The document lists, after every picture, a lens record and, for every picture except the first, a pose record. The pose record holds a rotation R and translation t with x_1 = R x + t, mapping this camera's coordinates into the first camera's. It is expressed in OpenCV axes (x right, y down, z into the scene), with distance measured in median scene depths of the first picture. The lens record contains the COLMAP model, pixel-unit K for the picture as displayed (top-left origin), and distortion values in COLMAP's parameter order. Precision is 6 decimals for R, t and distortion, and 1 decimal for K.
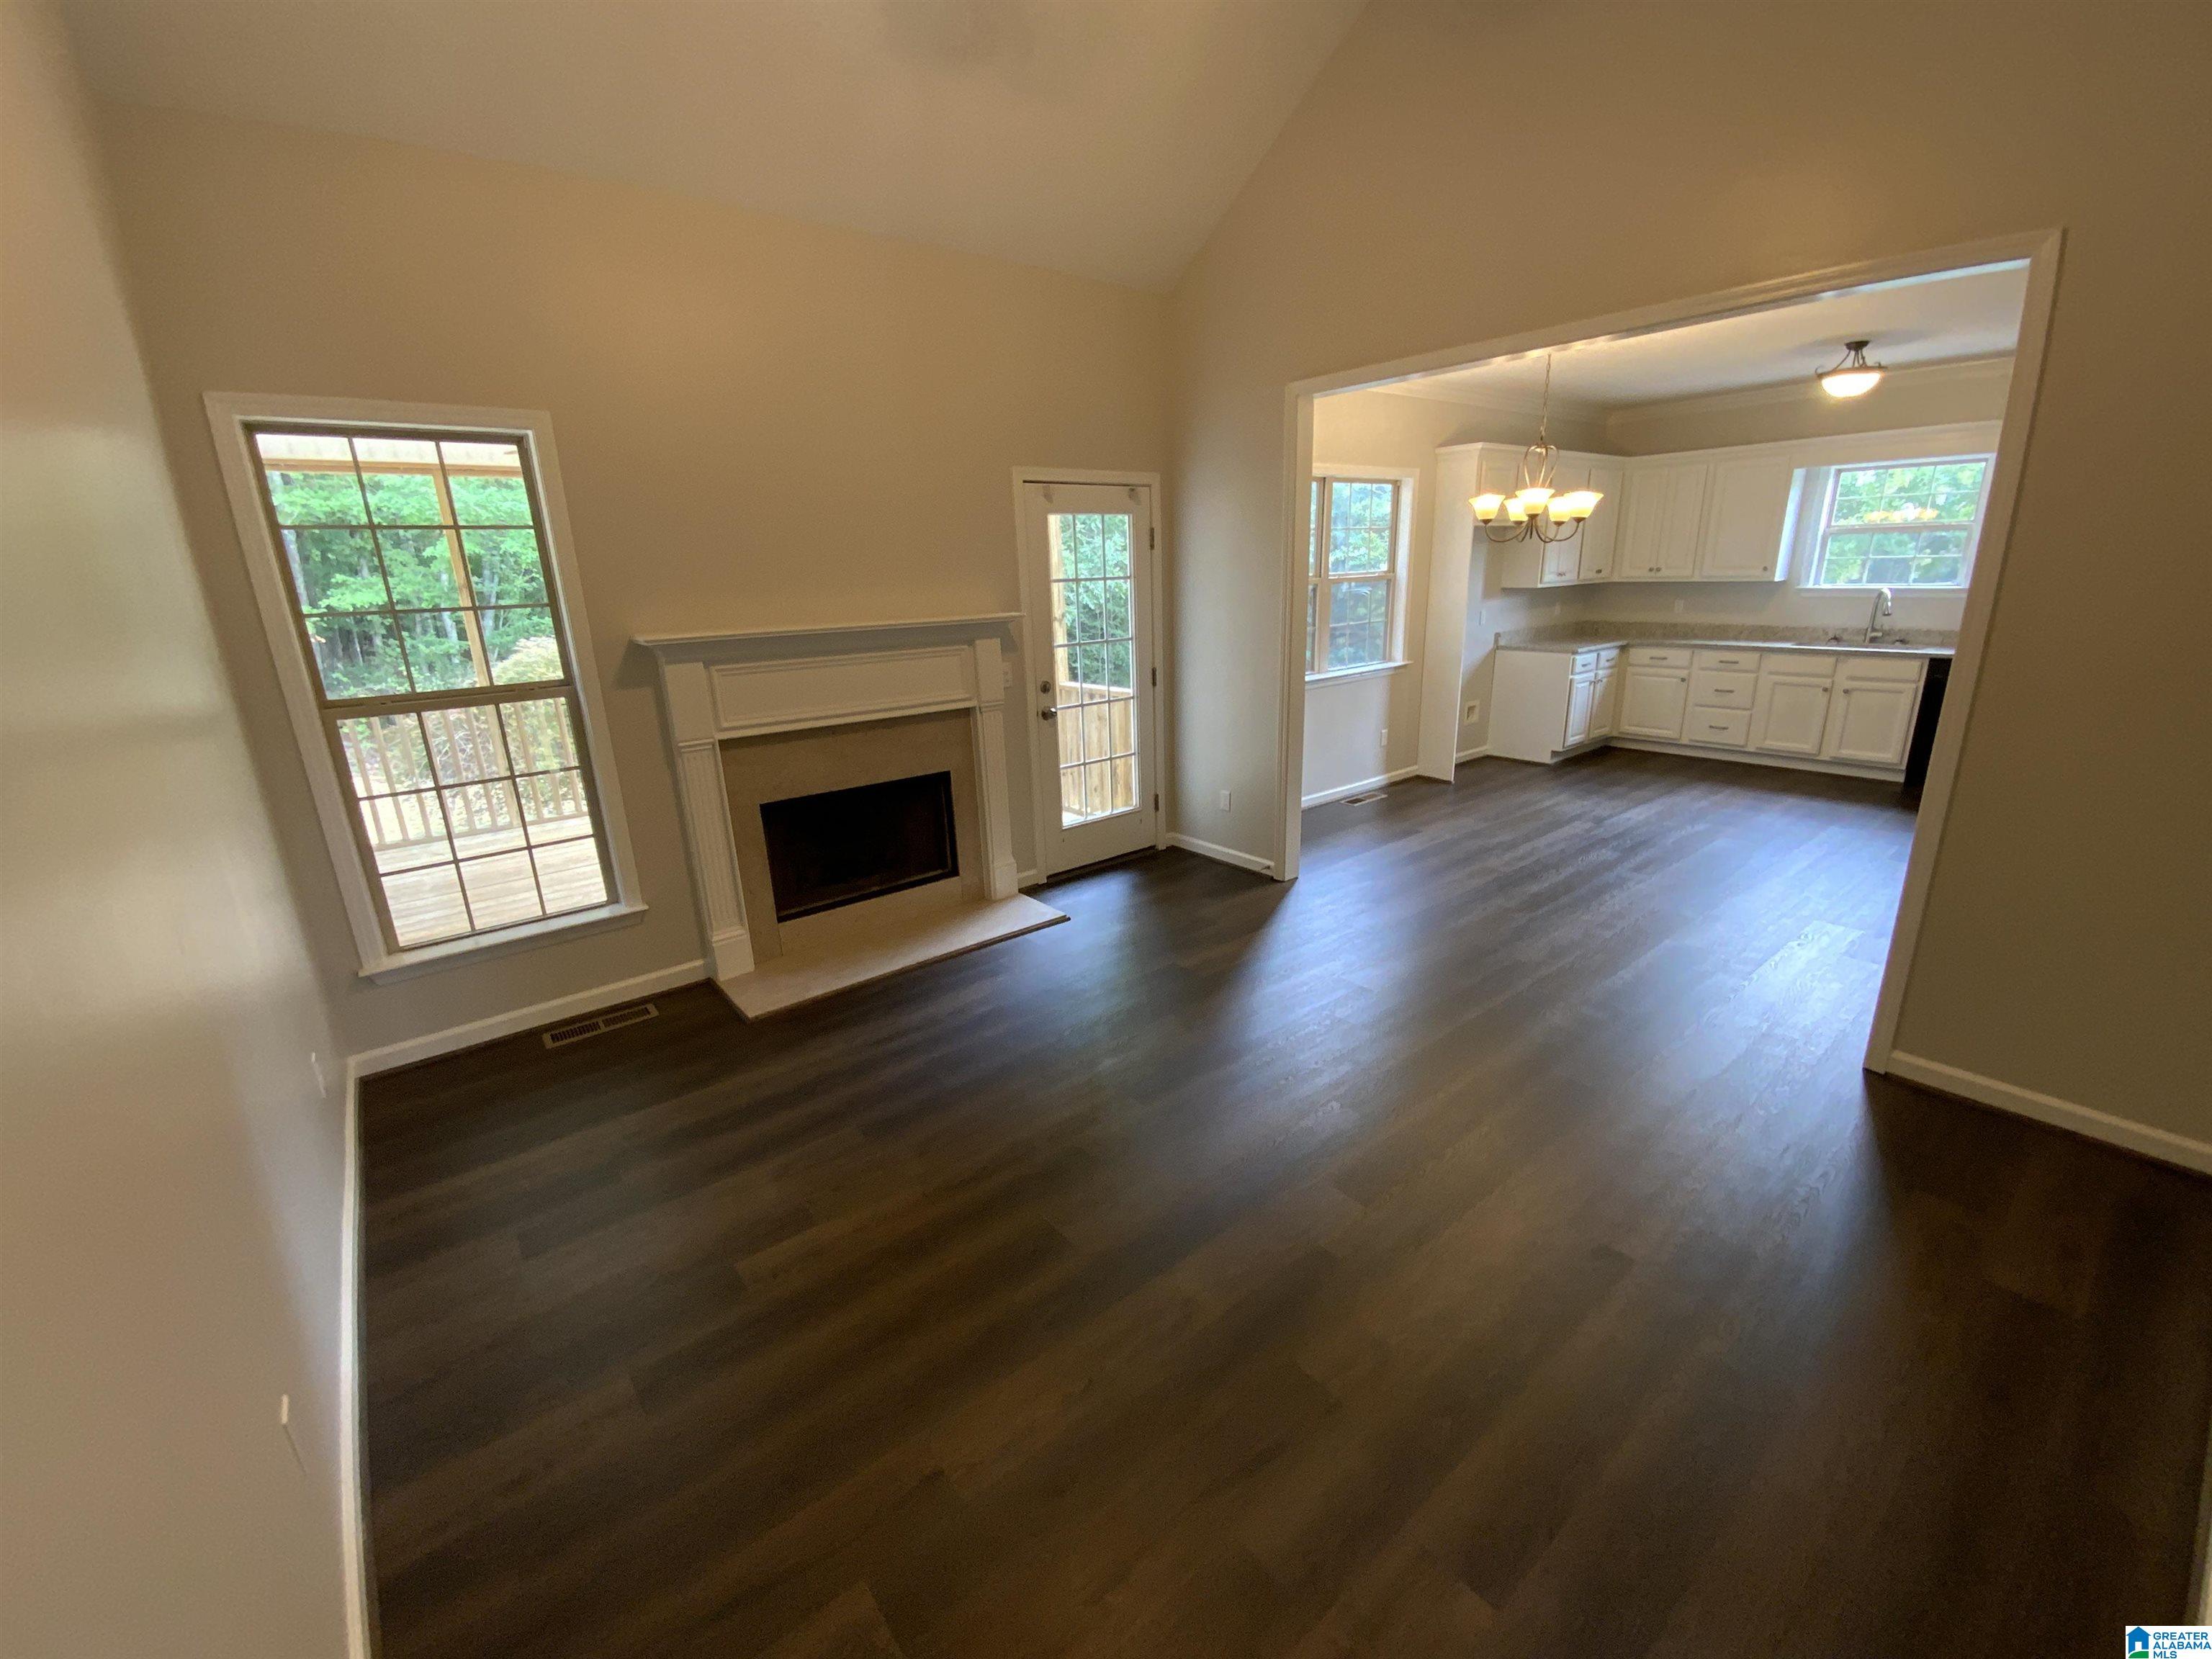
lens RADIAL K [[894.5, 0, 1116.7], [0, 894.5, 828.9], [0, 0, 1]] dist [-0.000045, -0.000161]
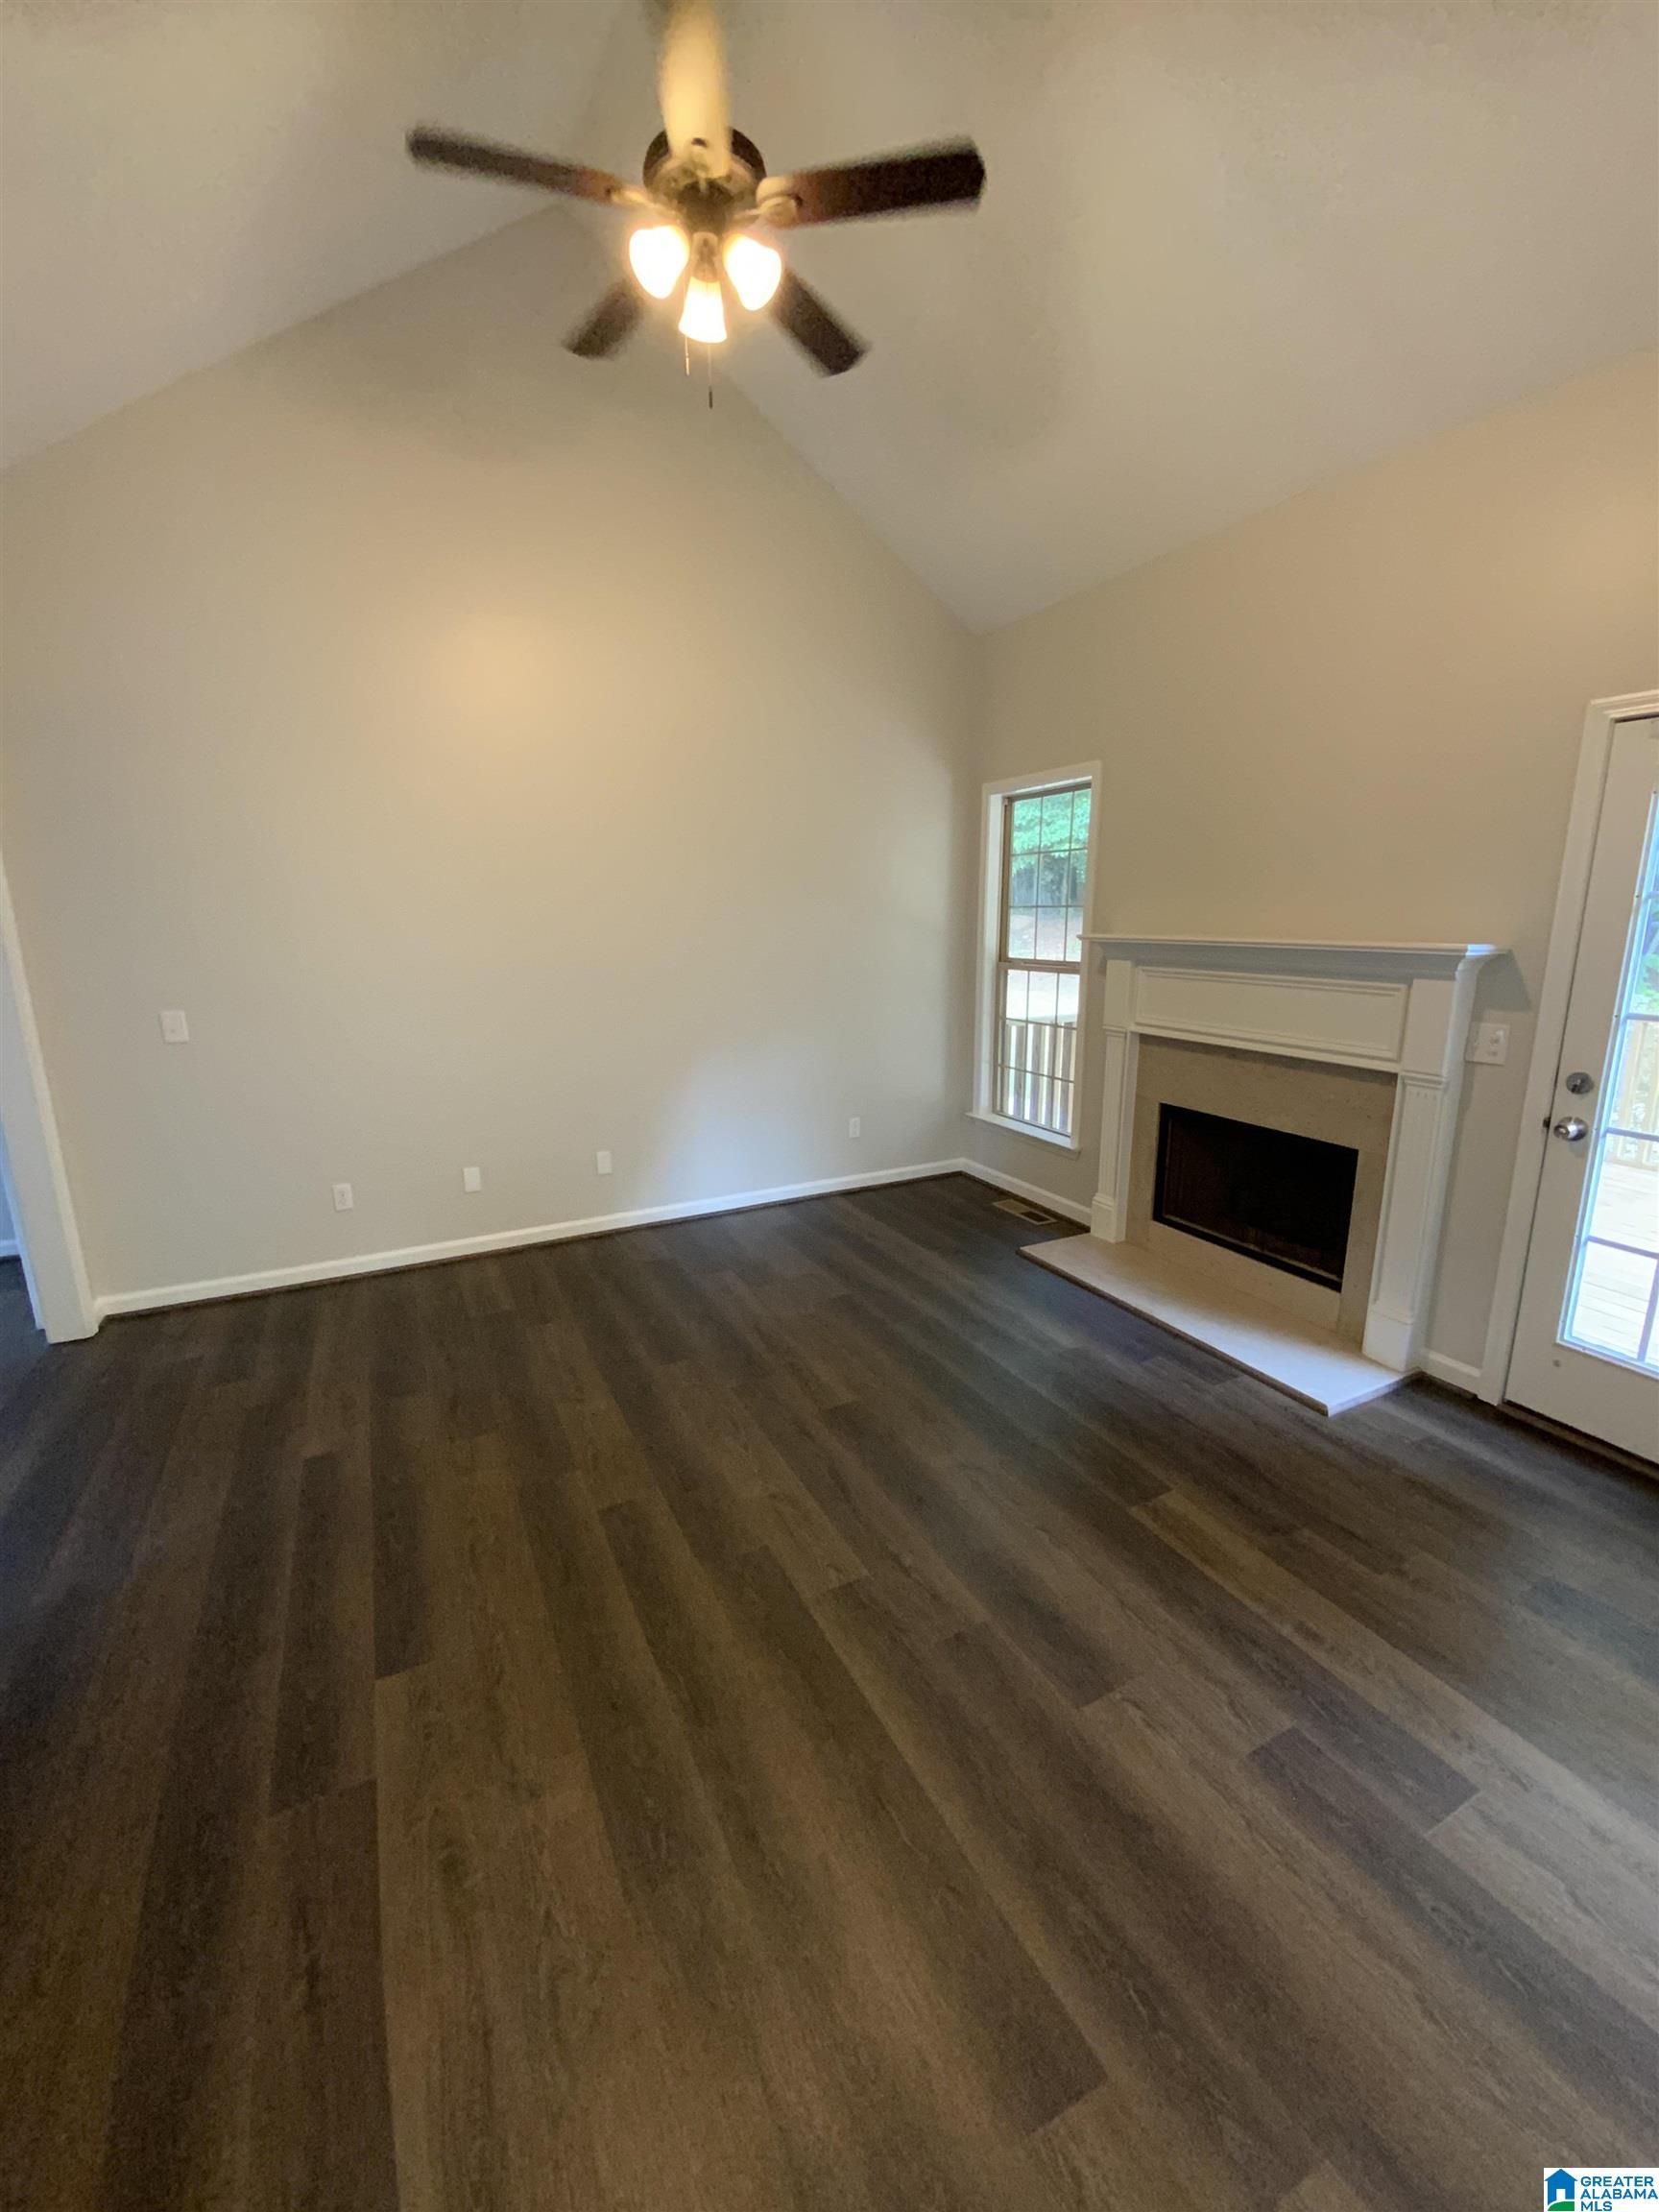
lens RADIAL K [[894.5, 0, 829.5], [0, 894.5, 1106.0], [0, 0, 1]] dist [-0.000045, -0.000161]
pose [[-0.216272, 0.236314, -0.947302, 0.666909], [-0.265520, 0.919460, 0.289988, -0.221937], [0.939535, 0.314244, -0.136107, 0.777757]]
